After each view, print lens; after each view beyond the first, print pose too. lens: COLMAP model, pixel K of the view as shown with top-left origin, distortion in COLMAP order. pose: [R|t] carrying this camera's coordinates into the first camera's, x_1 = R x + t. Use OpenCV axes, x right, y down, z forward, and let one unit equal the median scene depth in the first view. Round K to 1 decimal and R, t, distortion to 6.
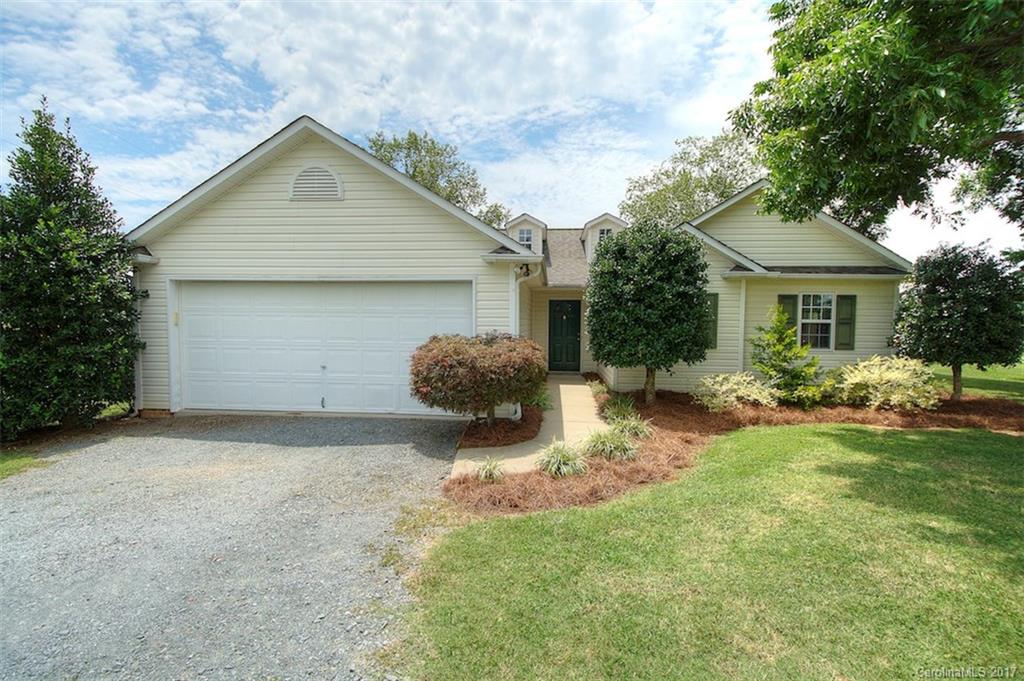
lens RADIAL K [[468.0, 0, 506.5], [0, 468.0, 340.2], [0, 0, 1]] dist [0.016835, -0.023416]
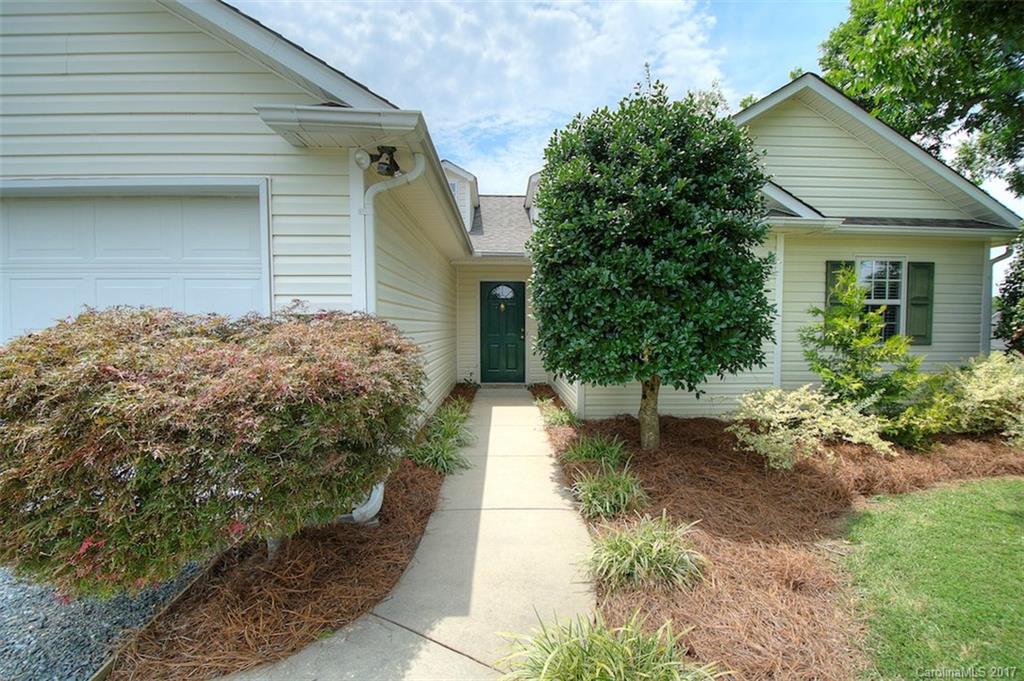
lens RADIAL K [[468.0, 0, 506.5], [0, 468.0, 340.2], [0, 0, 1]] dist [0.016835, -0.023416]
pose [[0.994088, -0.012228, 0.107883, 0.072833], [0.013326, 0.999866, -0.009461, 0.012120], [-0.107753, 0.010843, 0.994119, 0.409223]]
